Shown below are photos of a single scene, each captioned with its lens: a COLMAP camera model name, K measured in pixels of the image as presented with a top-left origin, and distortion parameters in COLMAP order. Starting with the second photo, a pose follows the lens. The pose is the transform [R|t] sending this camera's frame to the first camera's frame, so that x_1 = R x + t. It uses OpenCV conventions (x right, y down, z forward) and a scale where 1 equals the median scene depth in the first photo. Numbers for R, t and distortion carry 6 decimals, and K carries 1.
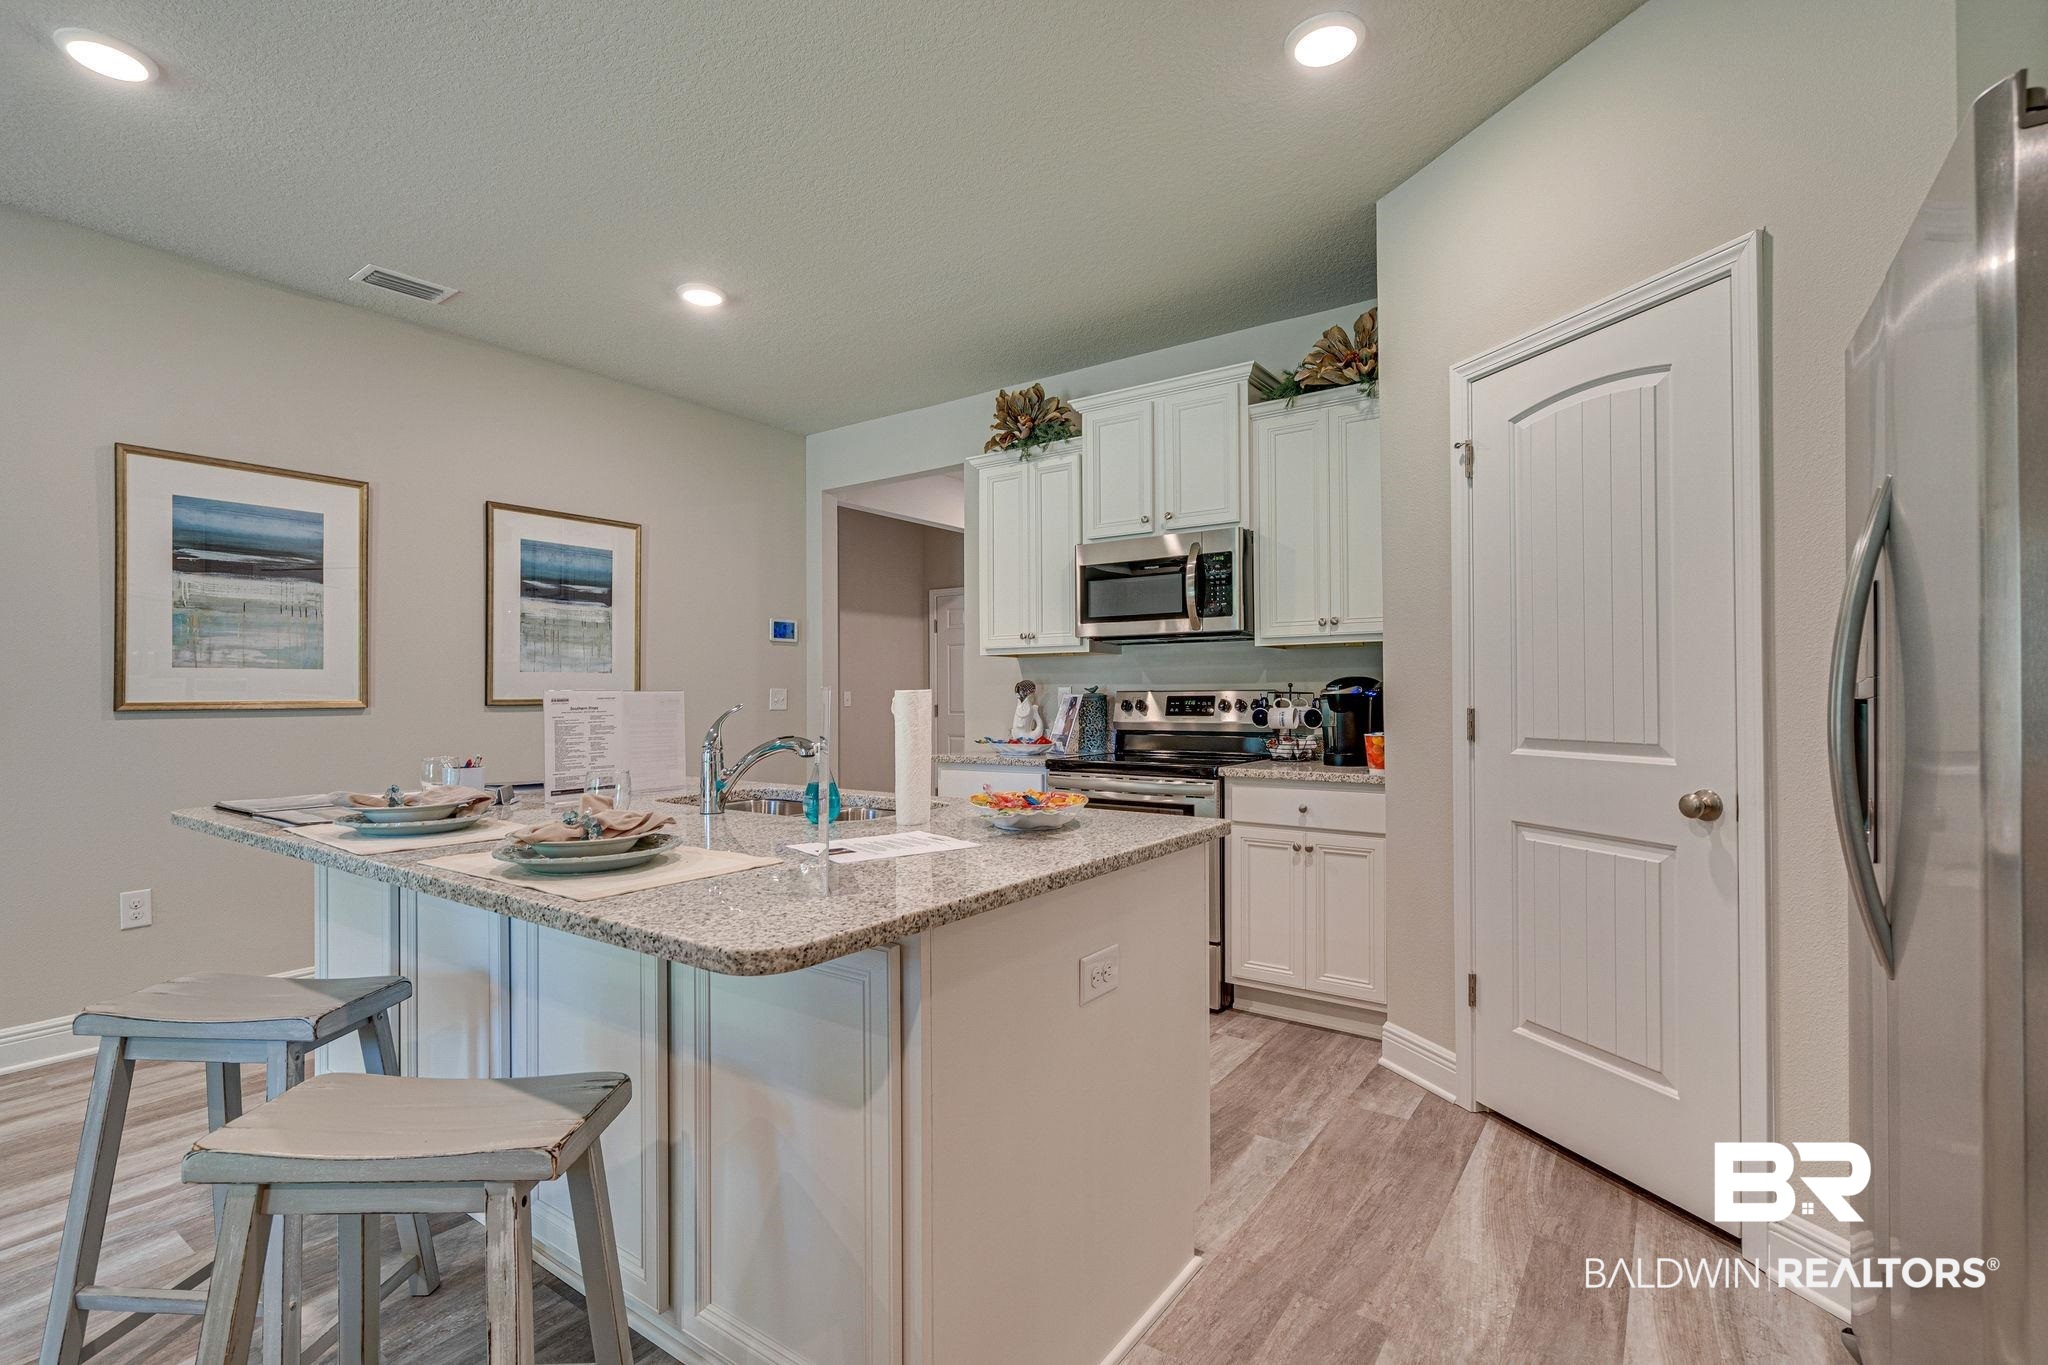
lens RADIAL K [[932.4, 0, 1028.8], [0, 932.4, 688.7], [0, 0, 1]] dist [-0.000542, 0.000507]
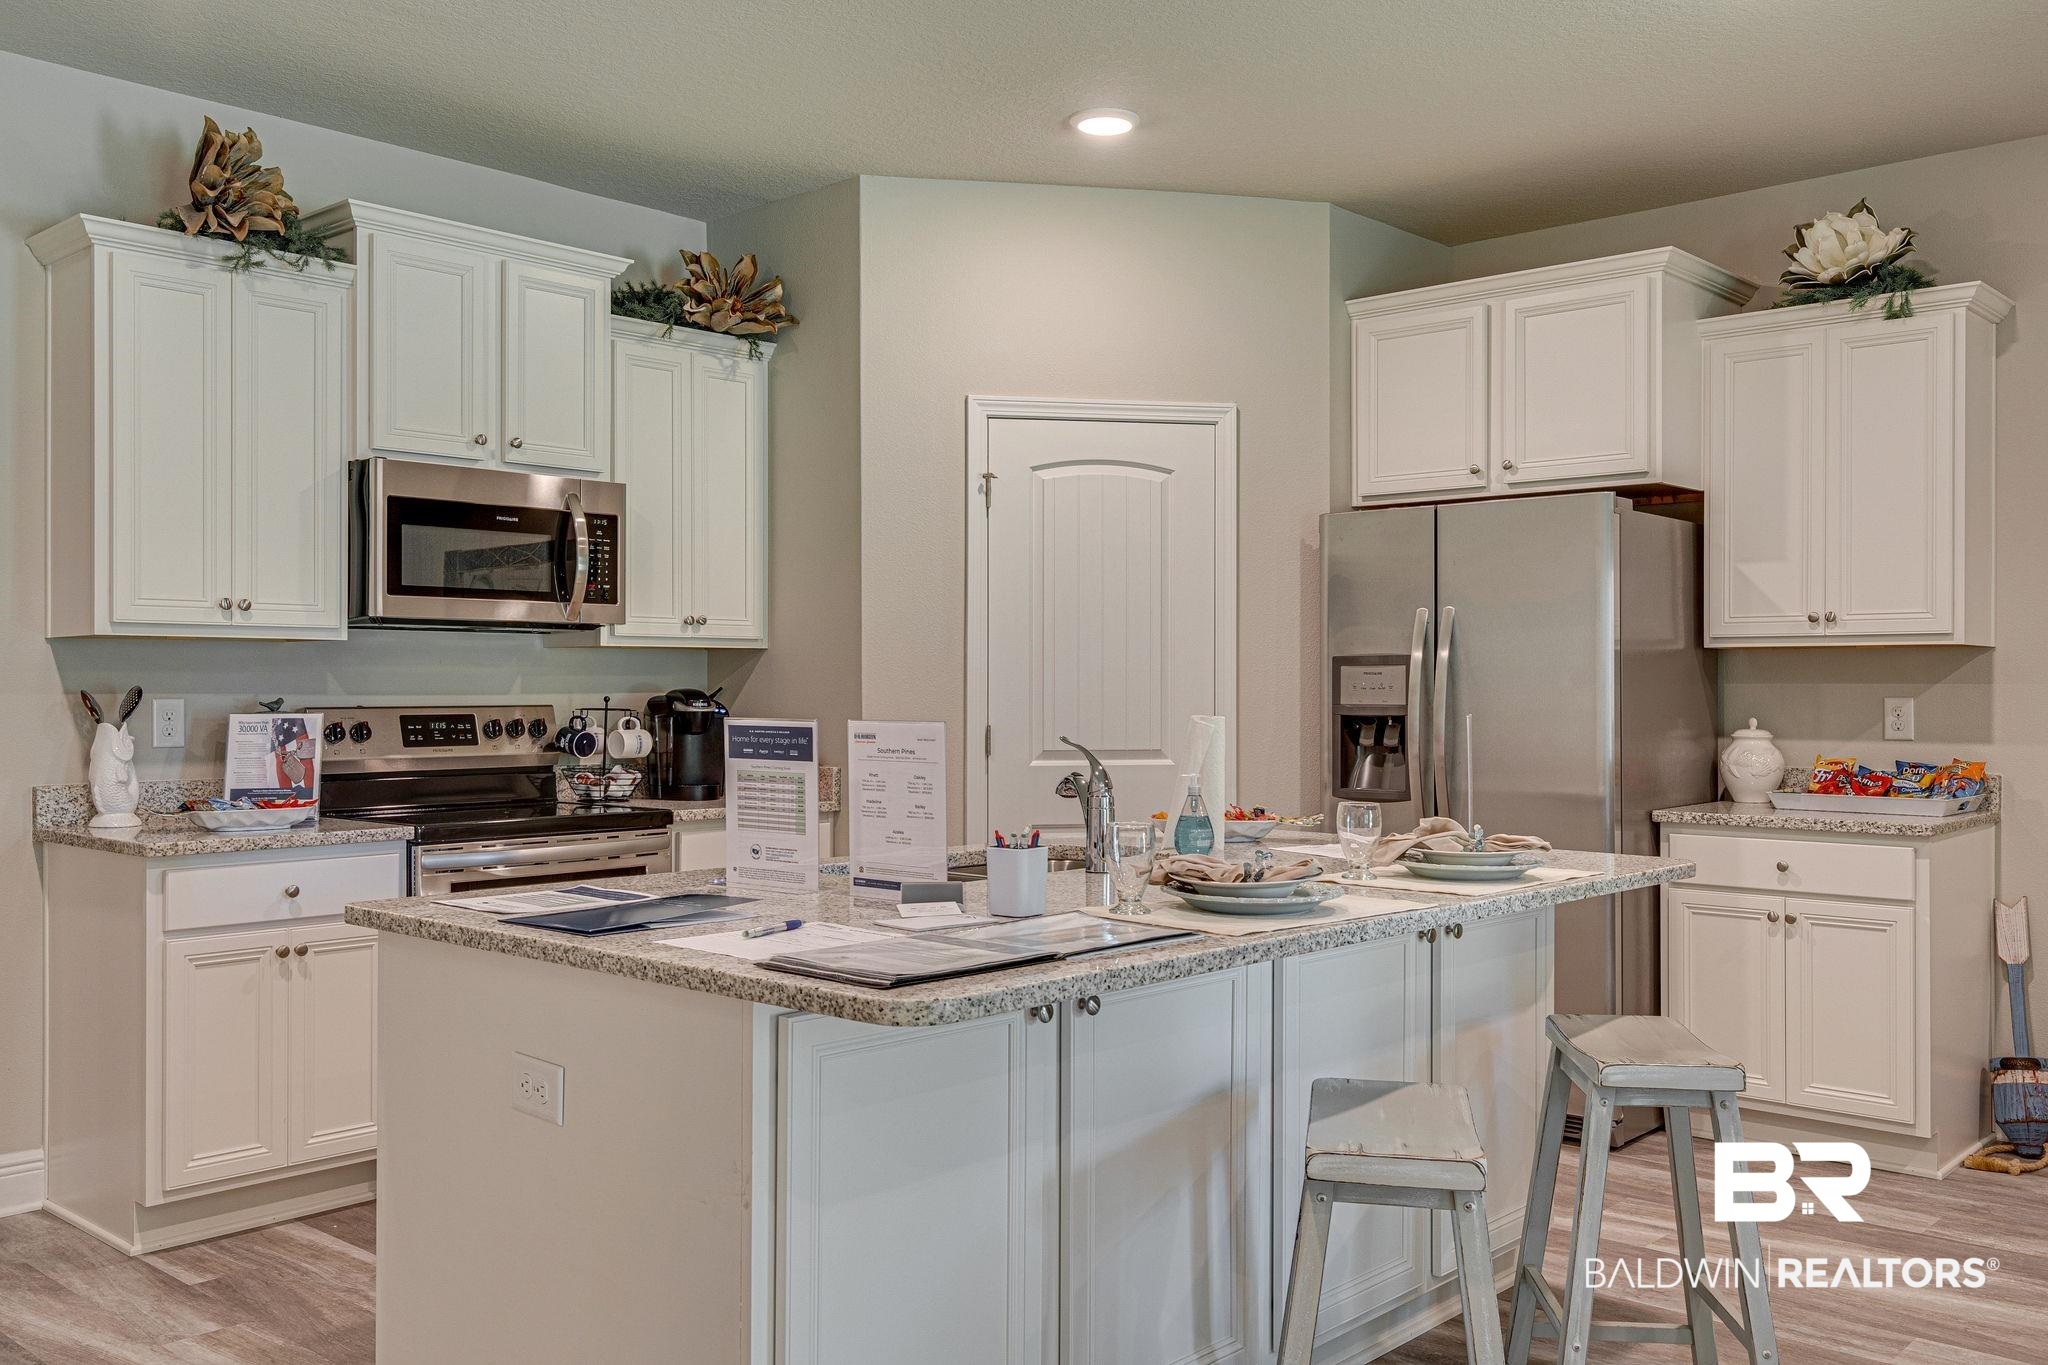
lens RADIAL K [[1760.2, 0, 1024.0], [0, 1760.2, 689.9], [0, 0, 1]] dist [0.004071, -0.003172]
pose [[0.133948, 0.003120, 0.990983, -1.003027], [-0.007833, 0.999967, -0.002090, -0.010424], [-0.990957, -0.007482, 0.133968, 0.461497]]
